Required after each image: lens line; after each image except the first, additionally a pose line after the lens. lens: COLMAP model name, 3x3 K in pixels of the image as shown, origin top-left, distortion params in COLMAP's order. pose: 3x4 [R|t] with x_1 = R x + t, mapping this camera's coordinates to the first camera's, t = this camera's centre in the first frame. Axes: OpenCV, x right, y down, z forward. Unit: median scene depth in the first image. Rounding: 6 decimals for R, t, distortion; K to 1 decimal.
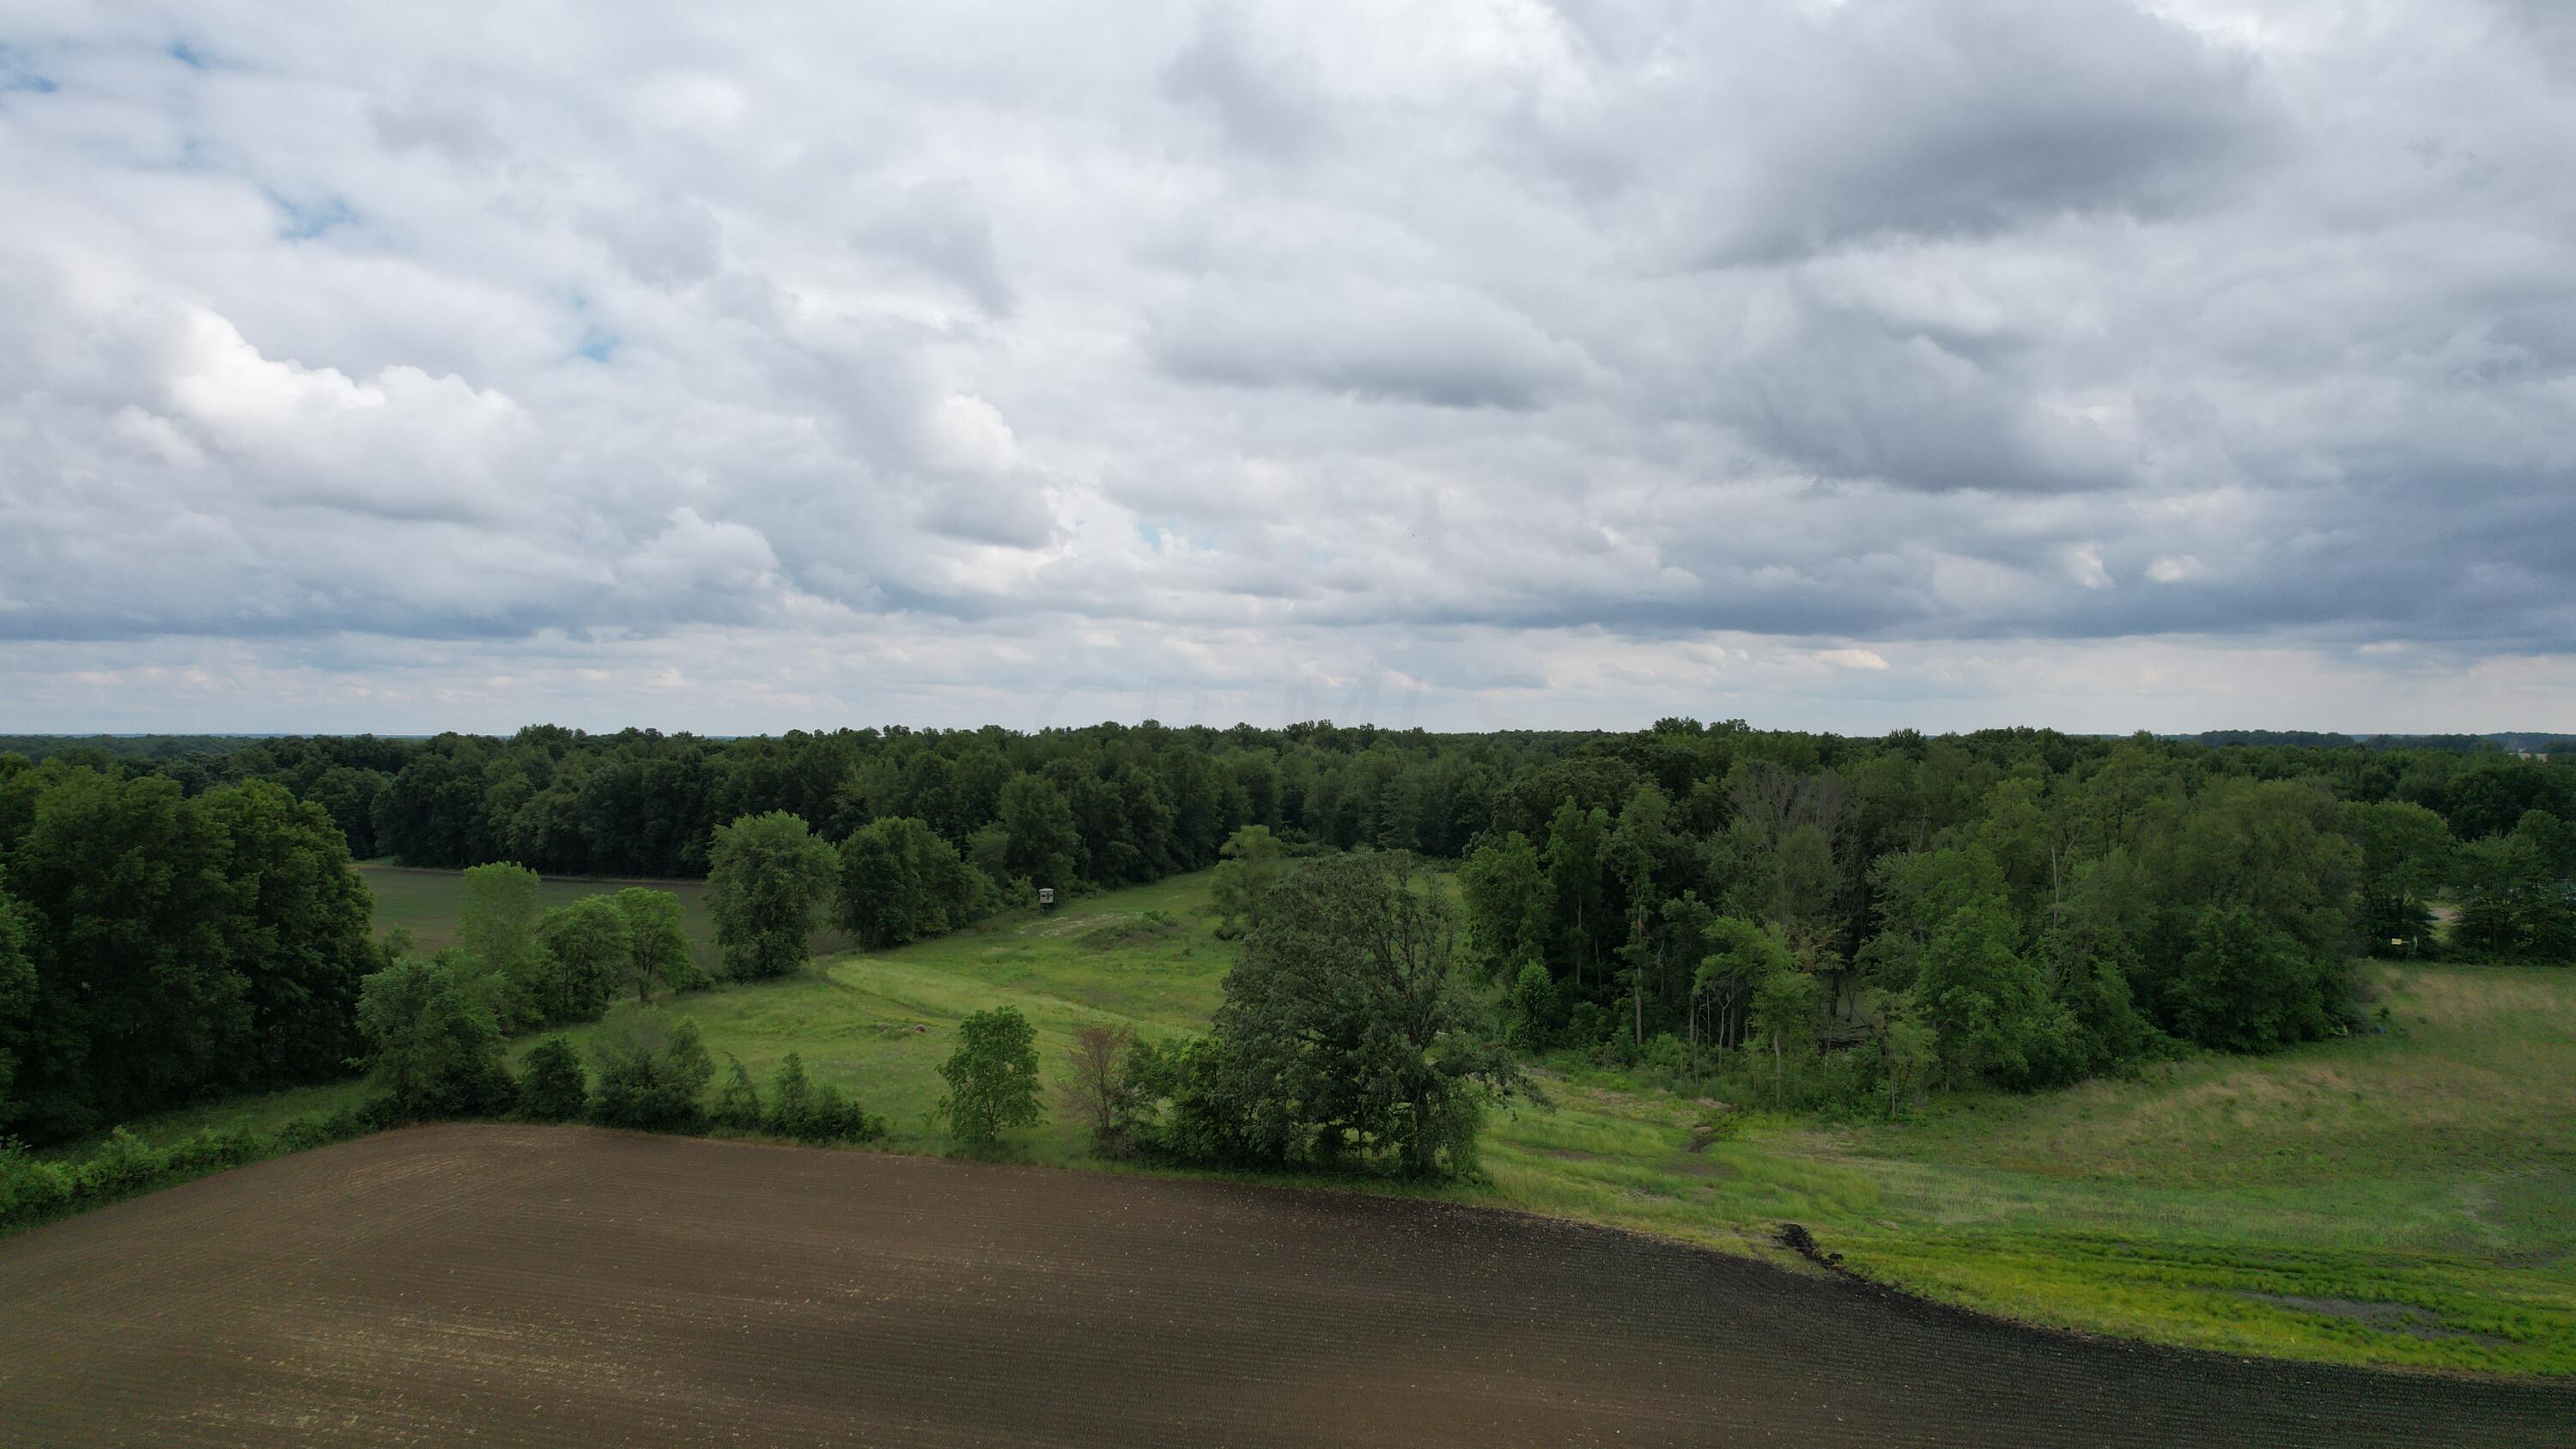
lens RADIAL K [[1656.9, 0, 1283.5], [0, 1656.9, 719.2], [0, 0, 1]] dist [-0.080435, 0.076943]
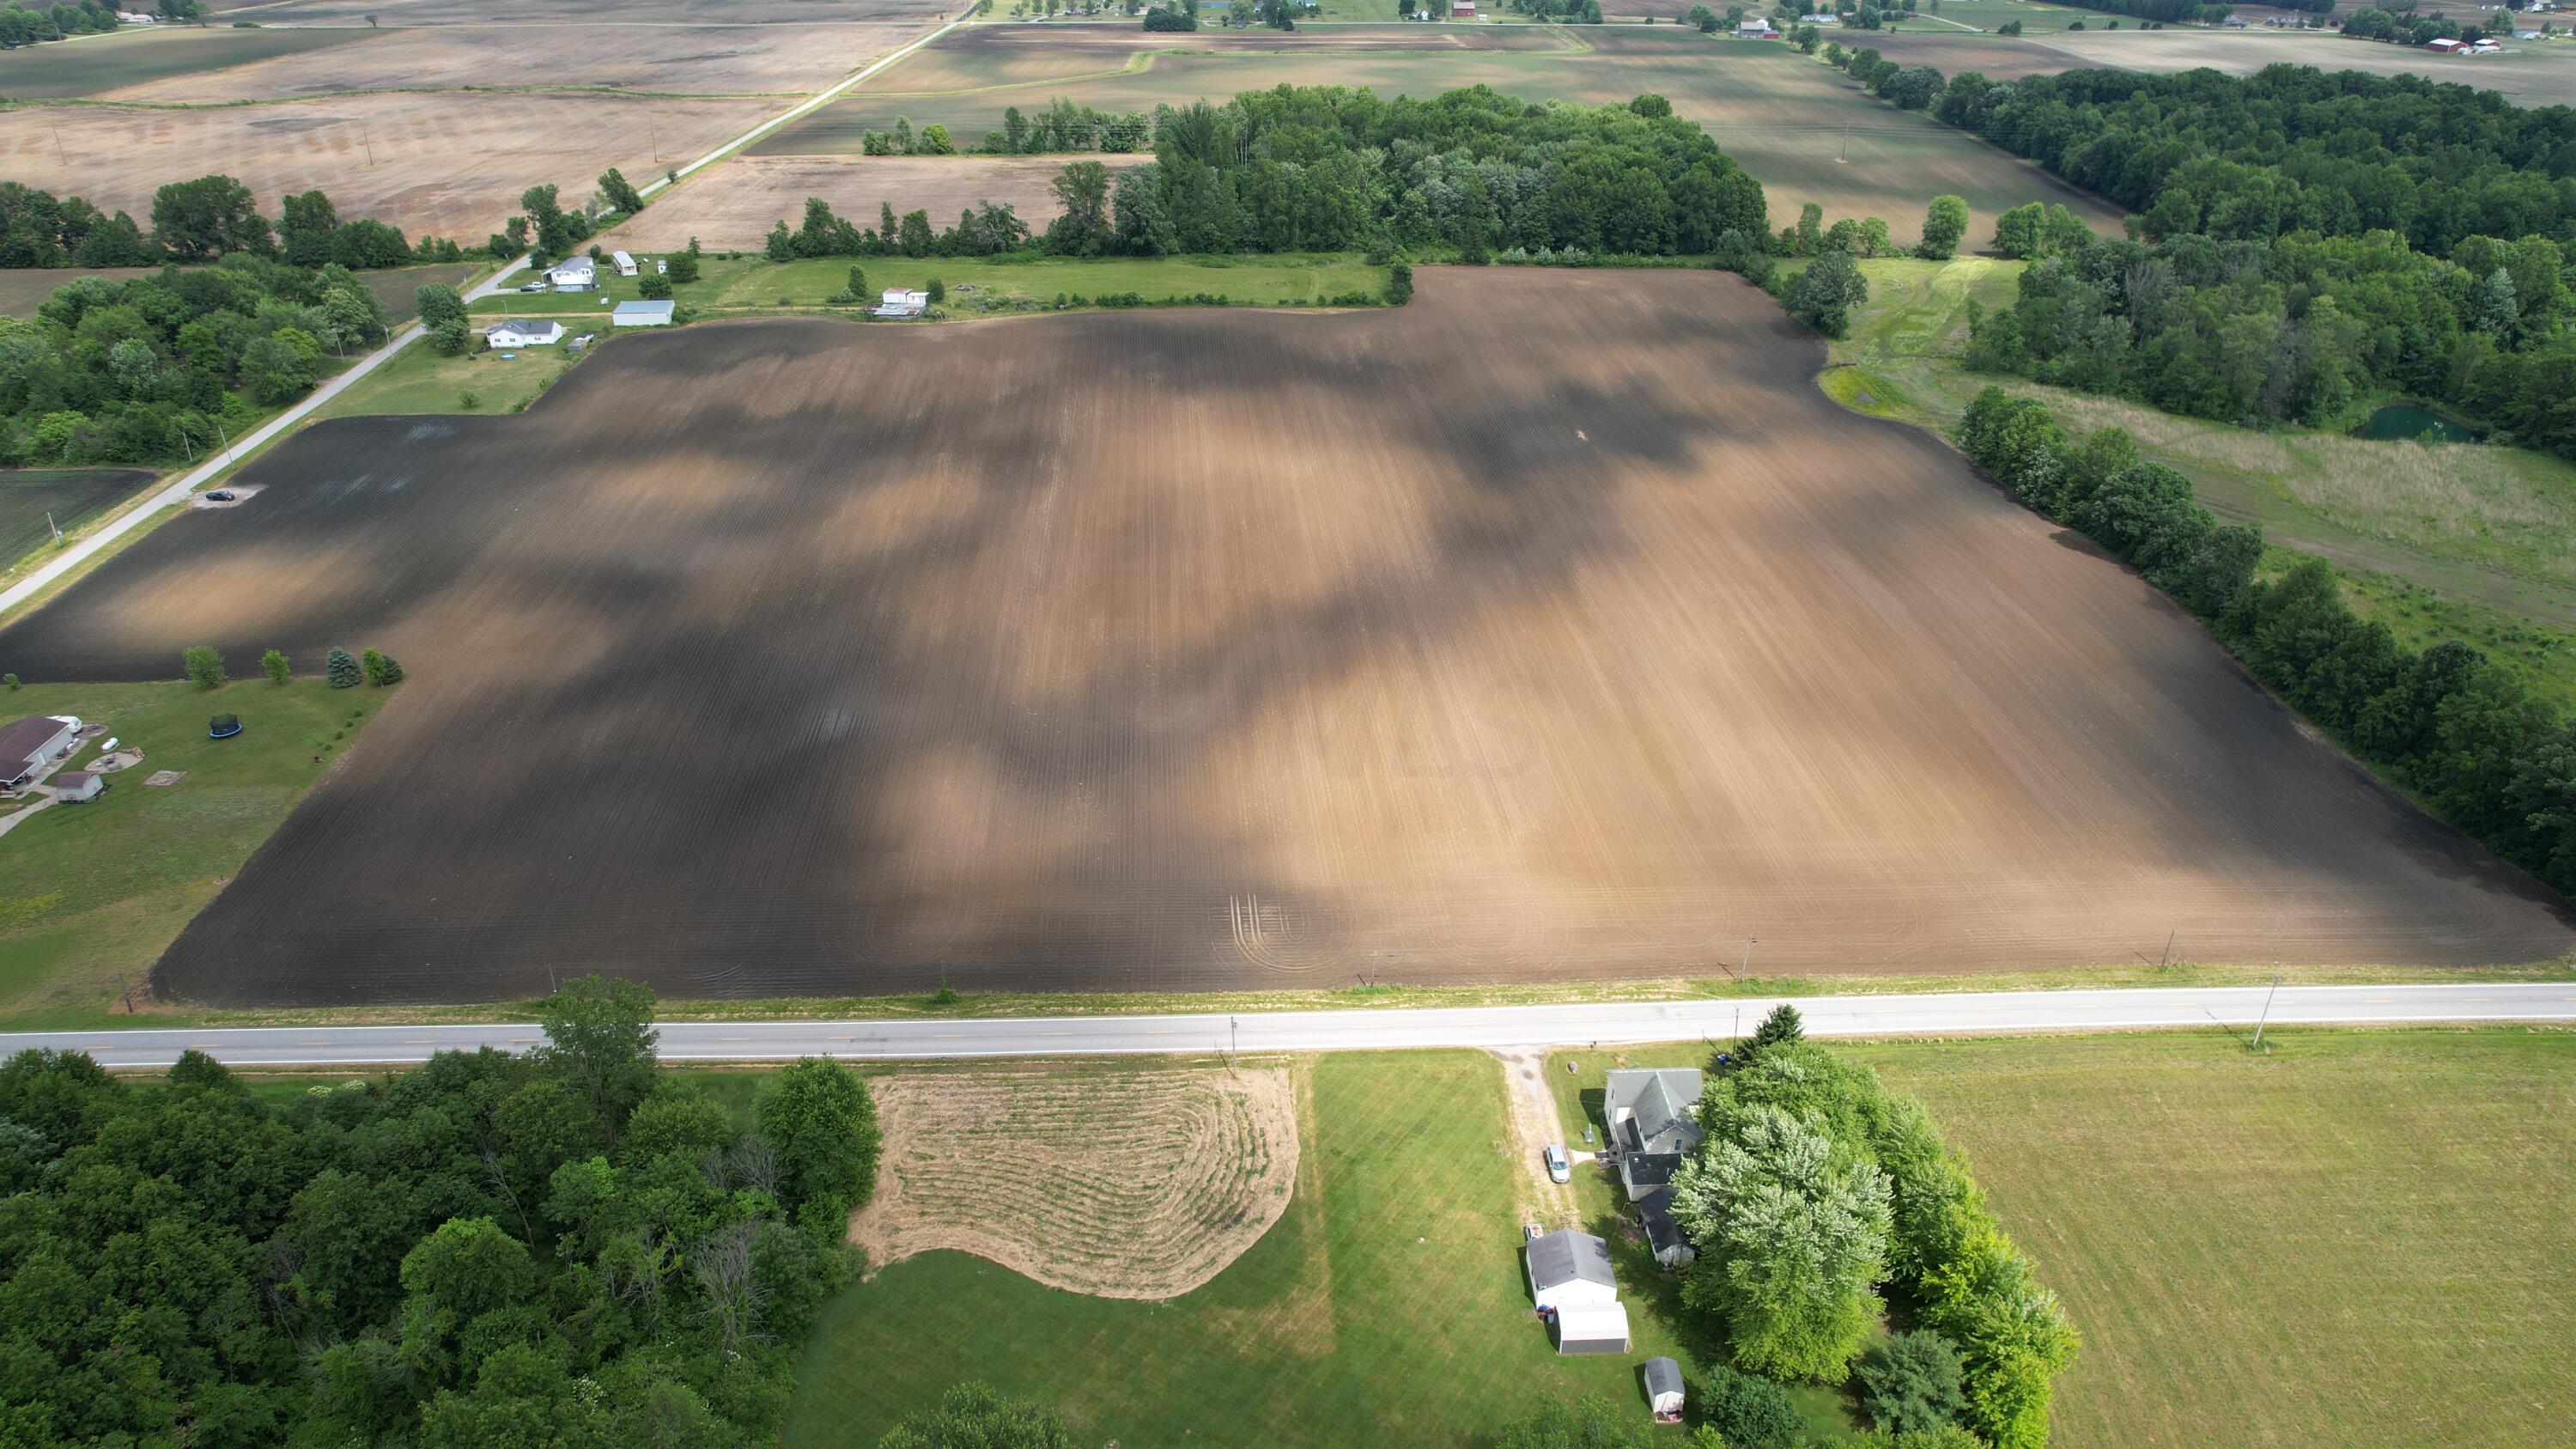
lens RADIAL K [[1656.9, 0, 1283.5], [0, 1656.9, 719.2], [0, 0, 1]] dist [-0.080435, 0.076943]
pose [[0.313711, 0.450525, -0.835831, 1.211115], [0.003069, 0.879782, 0.475367, -0.285242], [0.949514, -0.151693, 0.274615, -0.538056]]
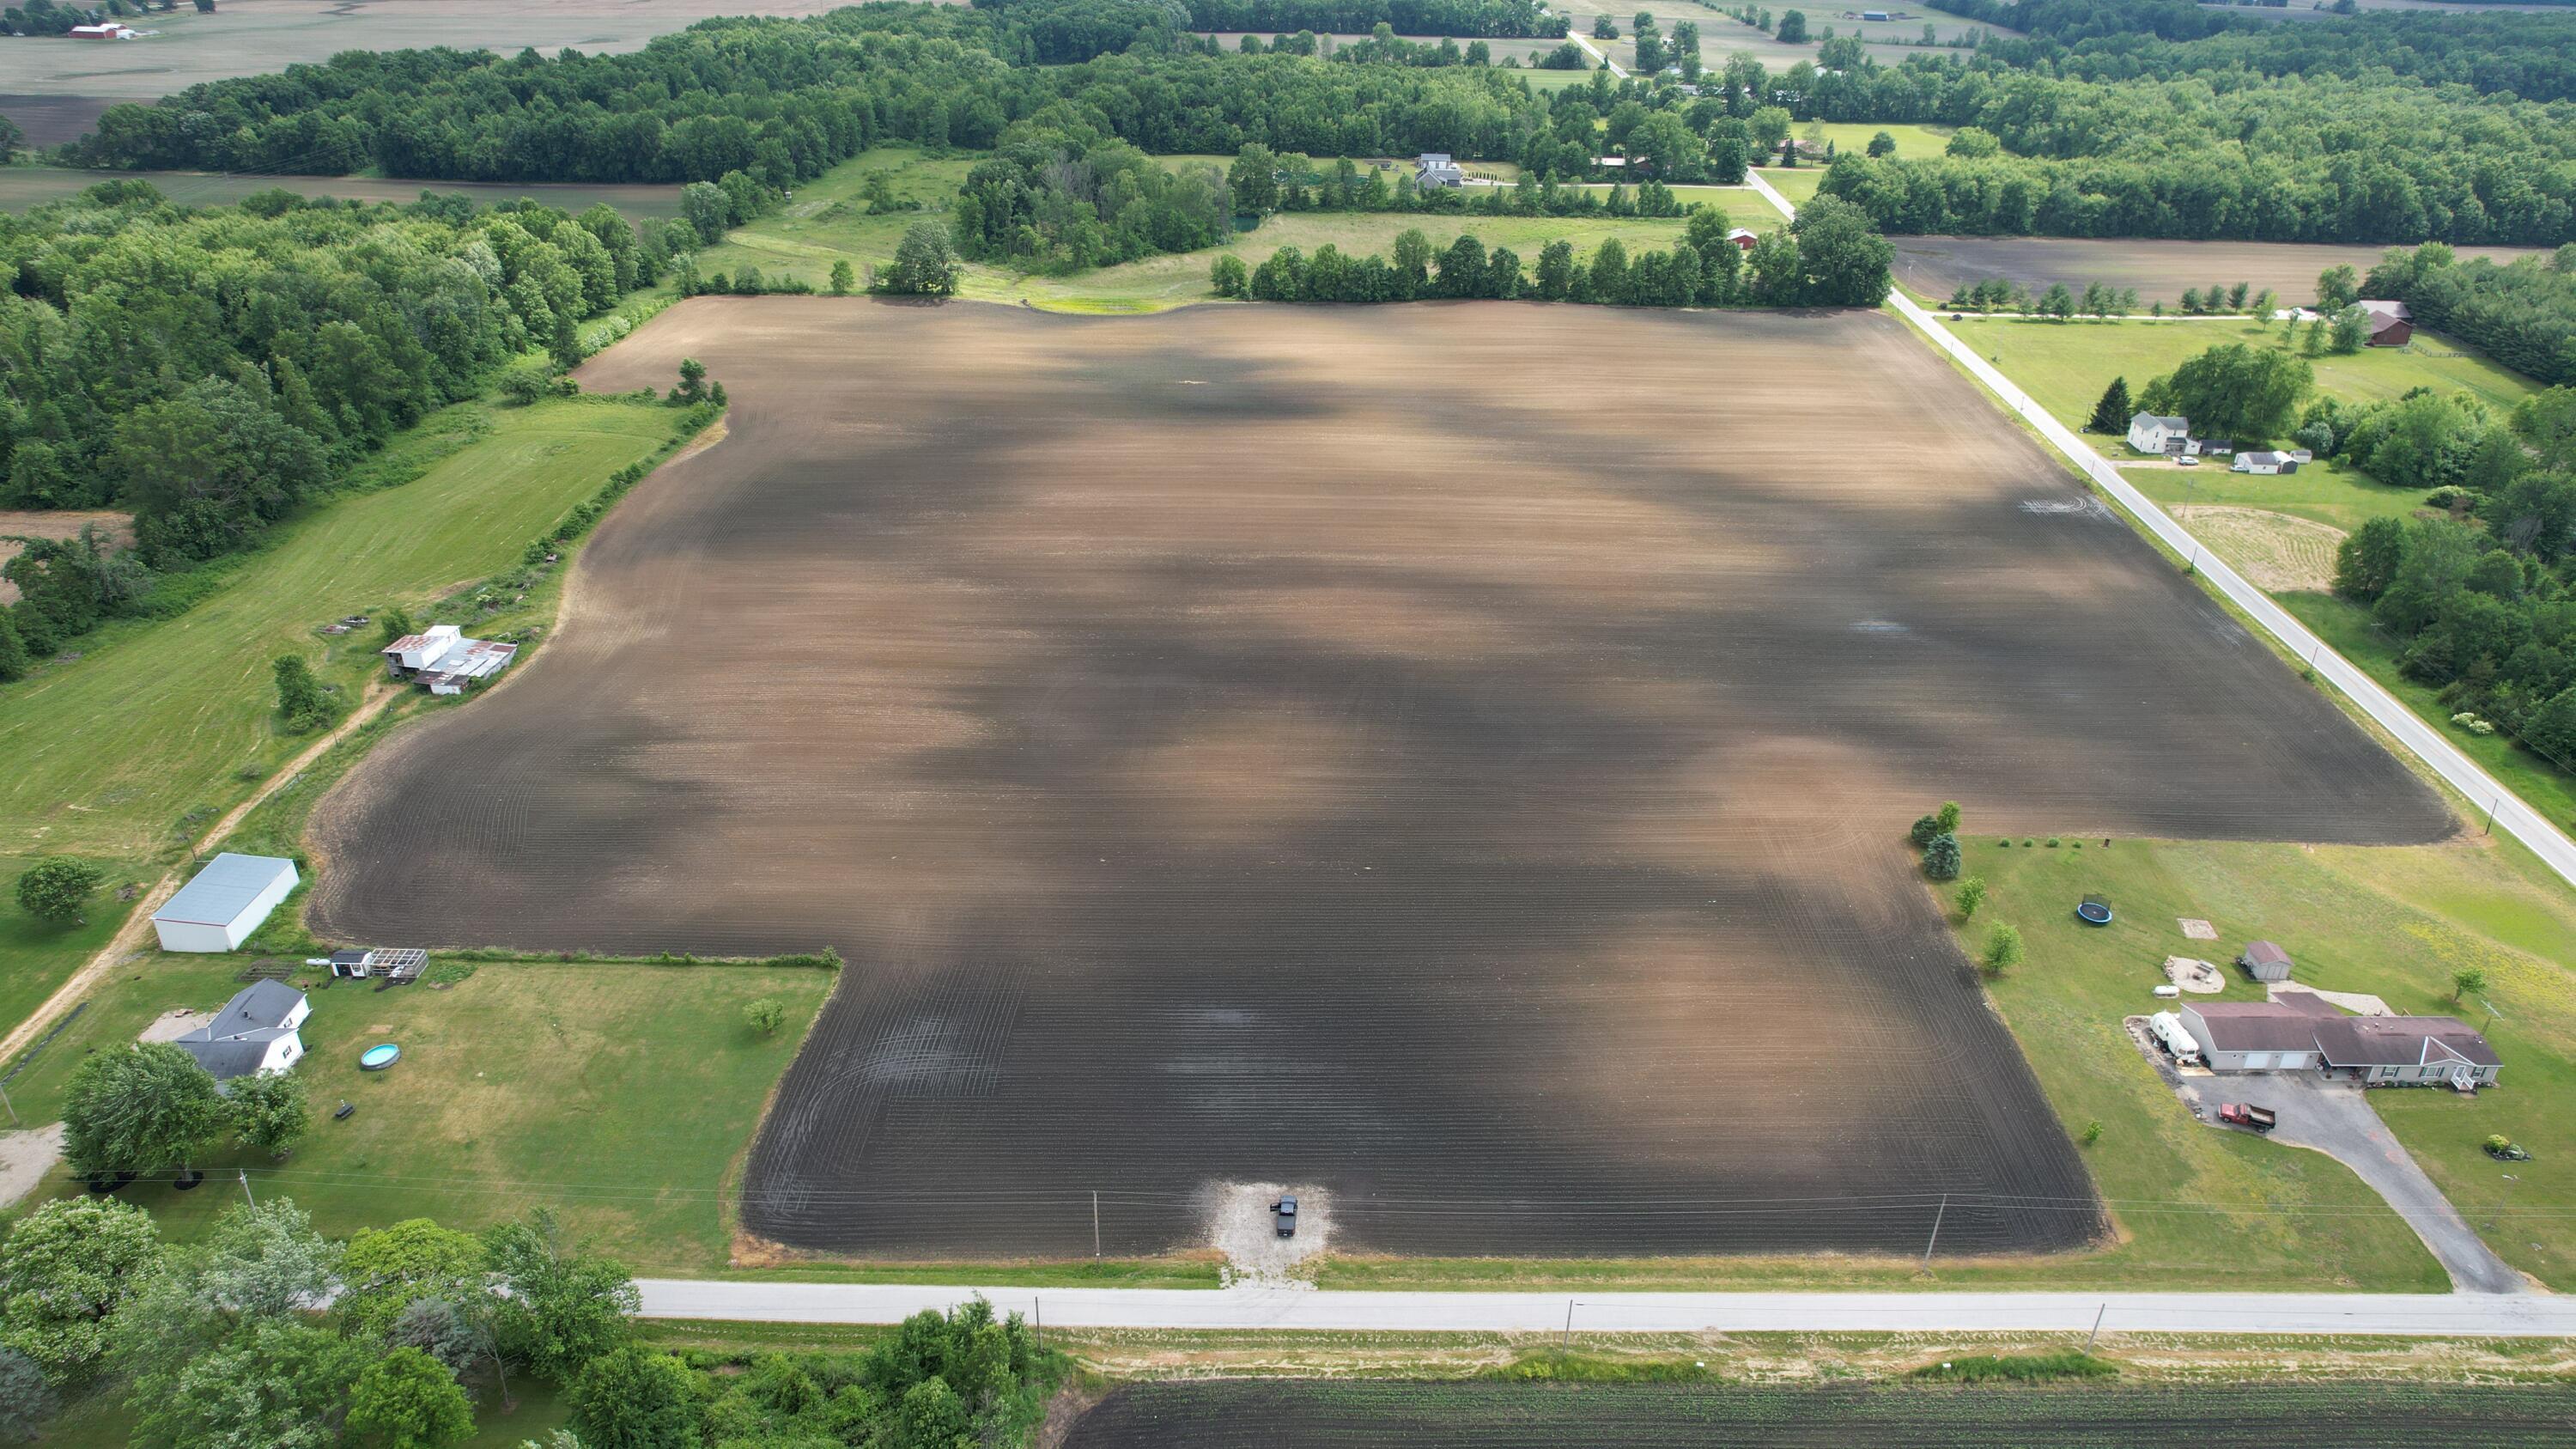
lens RADIAL K [[1656.9, 0, 1283.5], [0, 1656.9, 719.2], [0, 0, 1]] dist [-0.080435, 0.076943]
pose [[0.967386, -0.108938, 0.228685, -0.063116], [-0.013608, 0.879145, 0.476360, -0.298319], [-0.252941, -0.463936, 0.848990, -1.255721]]
